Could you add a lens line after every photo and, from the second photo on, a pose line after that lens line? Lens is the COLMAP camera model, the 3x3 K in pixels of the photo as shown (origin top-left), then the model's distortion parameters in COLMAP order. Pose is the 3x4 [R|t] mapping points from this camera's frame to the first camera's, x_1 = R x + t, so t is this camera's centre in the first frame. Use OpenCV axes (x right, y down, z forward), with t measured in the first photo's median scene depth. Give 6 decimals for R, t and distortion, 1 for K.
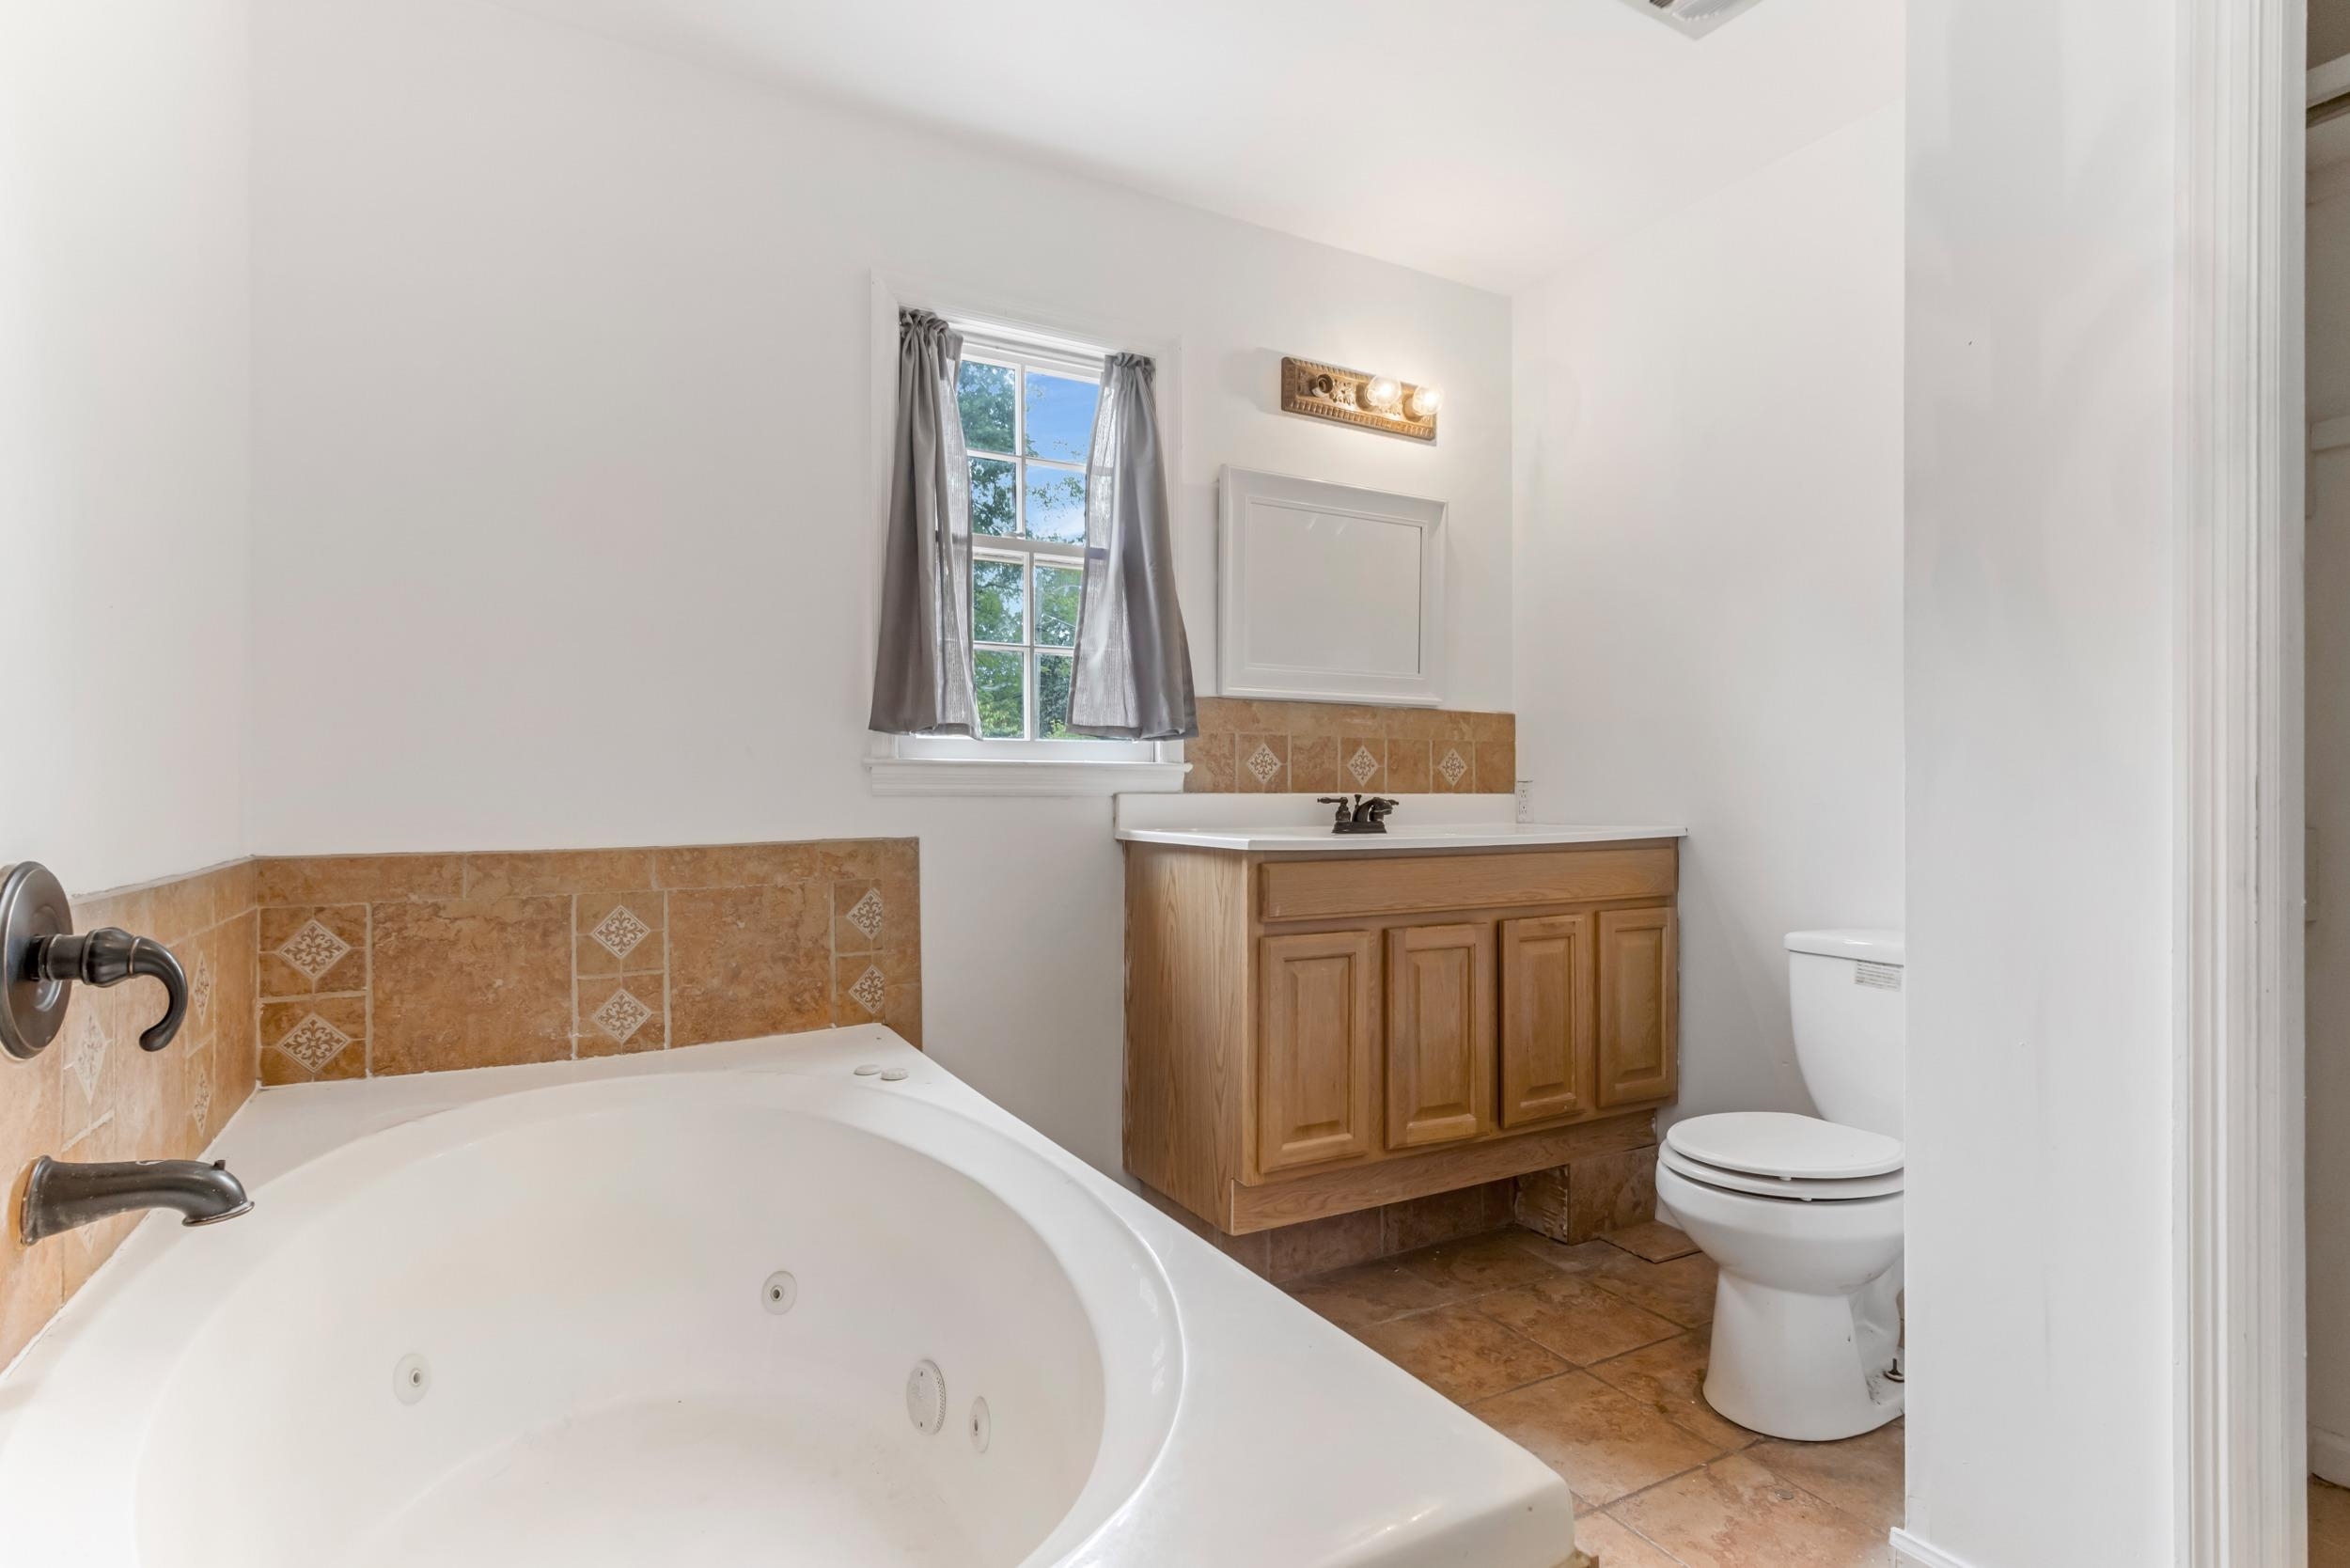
lens RADIAL K [[1159.3, 0, 1172.2], [0, 1159.3, 805.4], [0, 0, 1]] dist [0.026070, -0.000153]
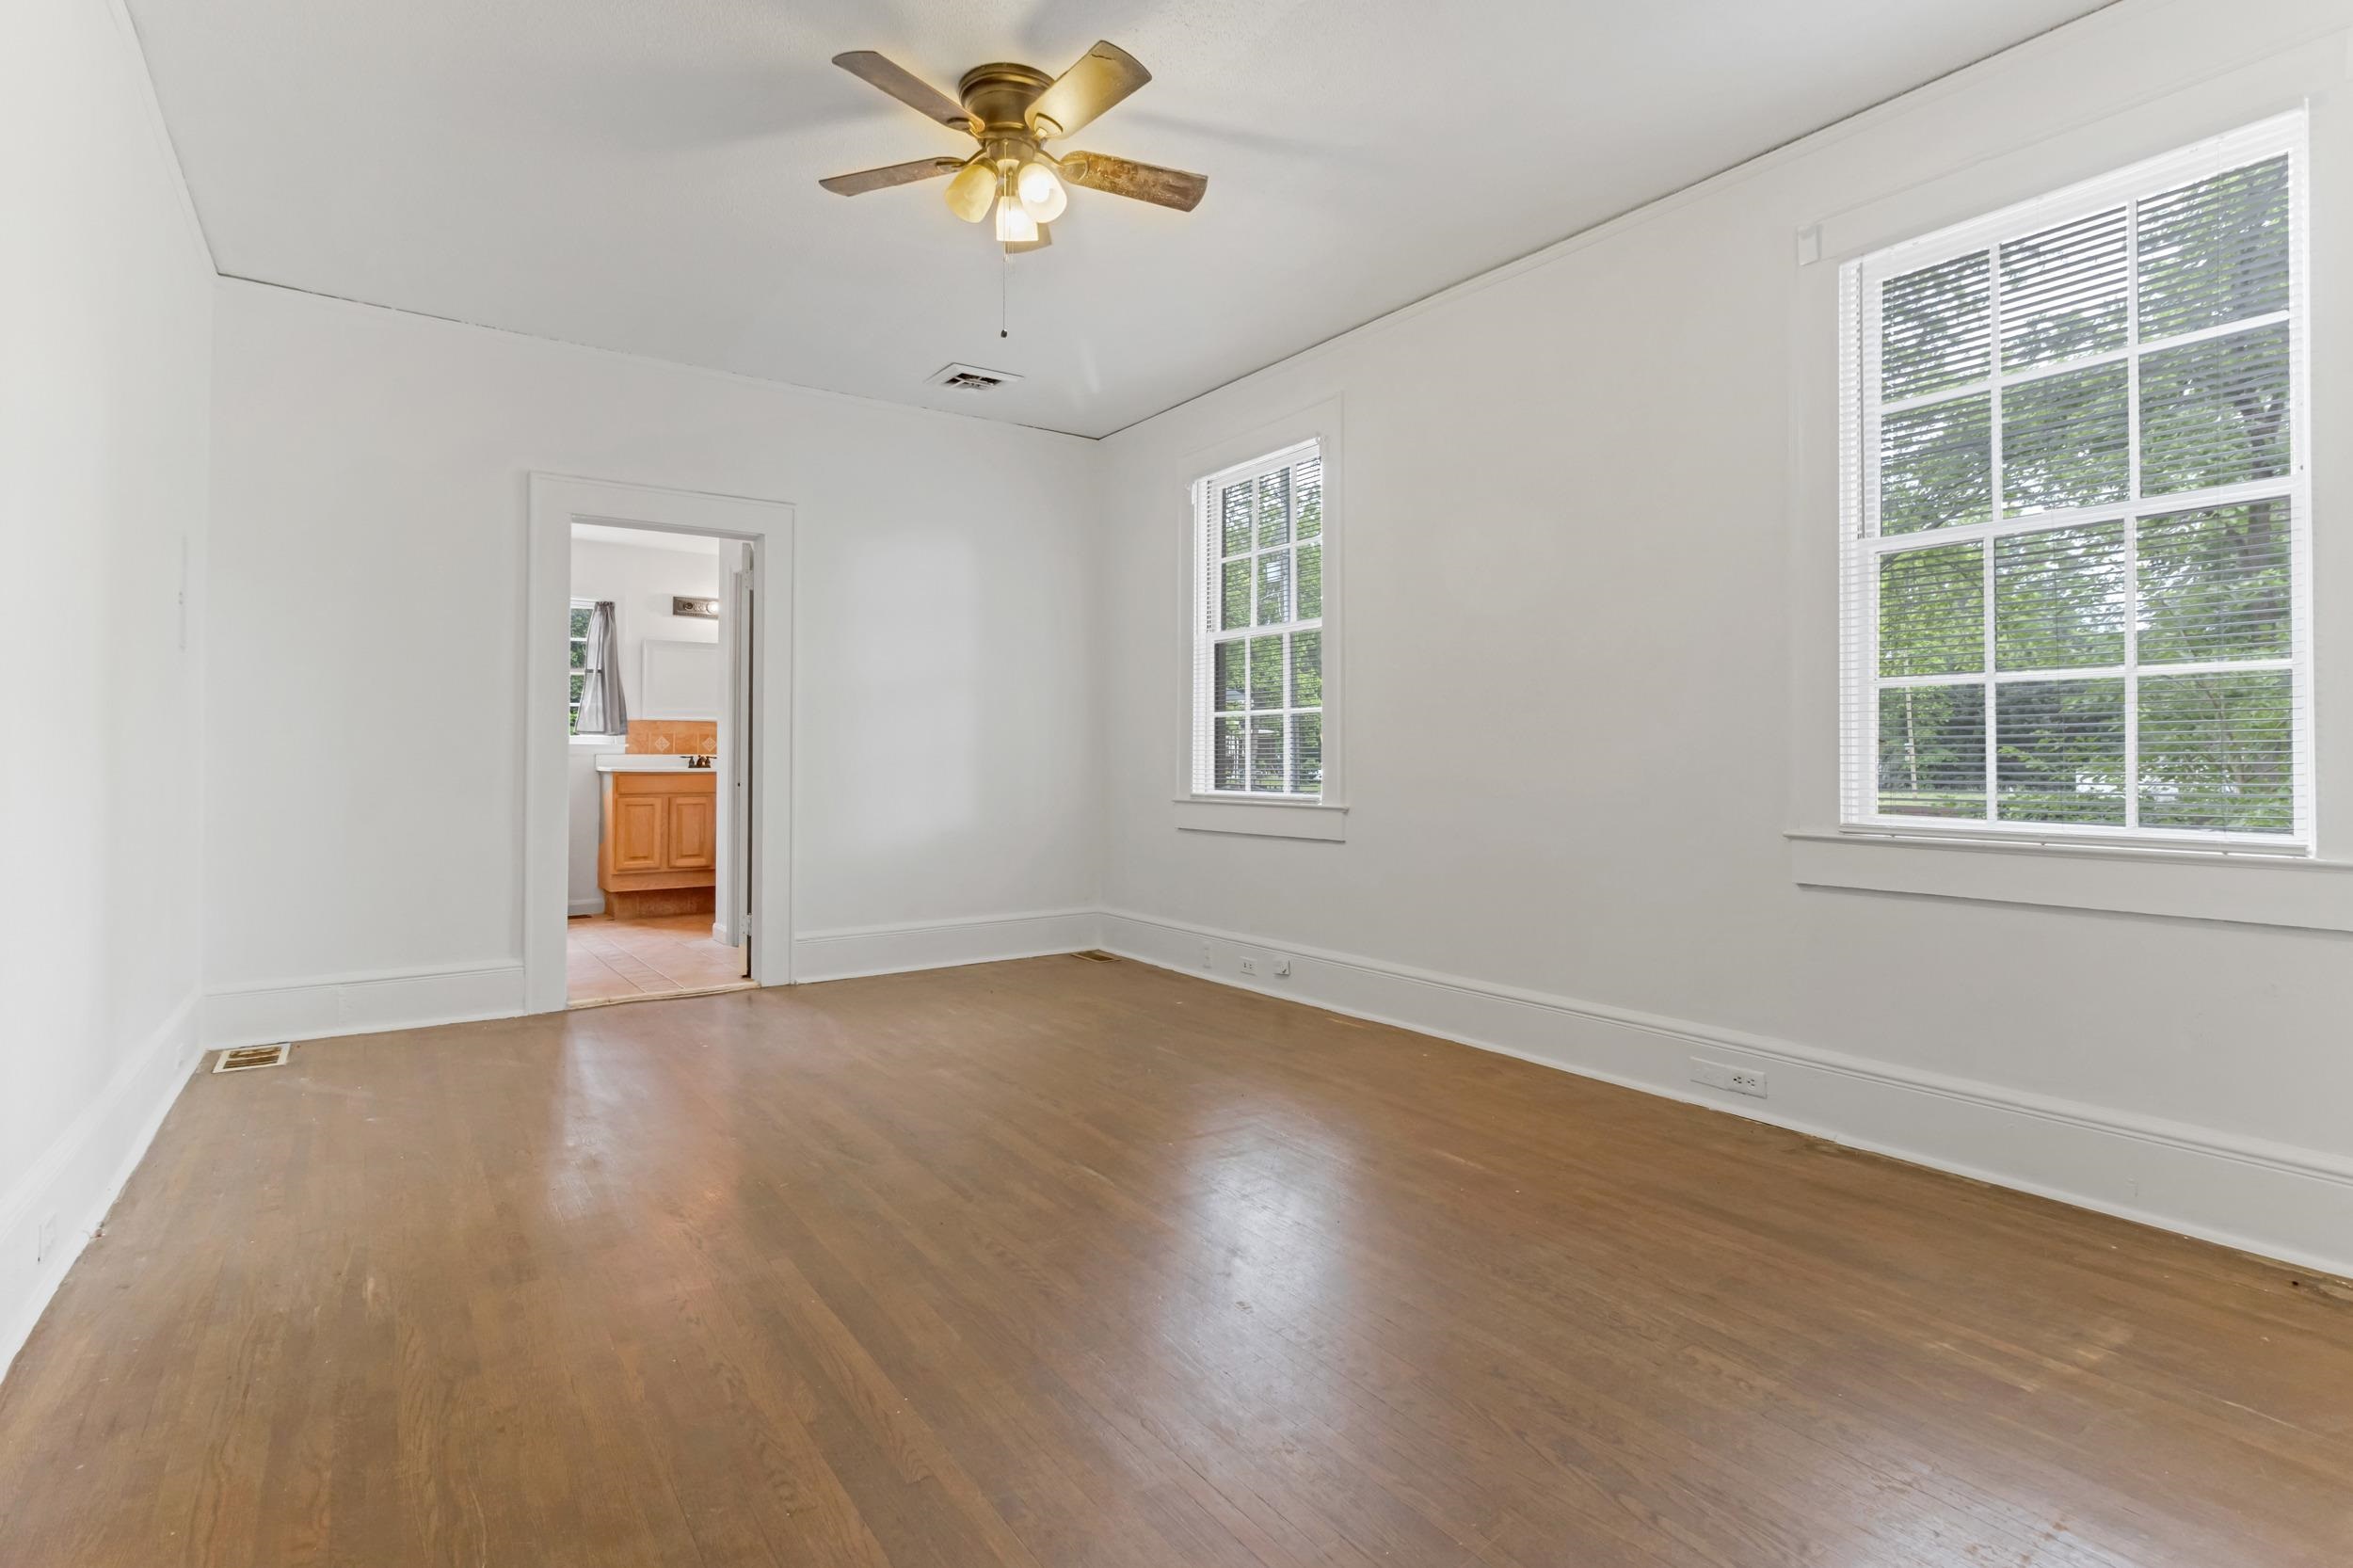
lens RADIAL K [[1136.4, 0, 1179.6], [0, 1136.4, 762.0], [0, 0, 1]] dist [0.004379, -0.000076]
pose [[0.994725, 0.006044, 0.102399, 1.080341], [-0.005150, 0.999946, -0.008988, 0.027375], [-0.102447, 0.008413, 0.994703, -1.917248]]
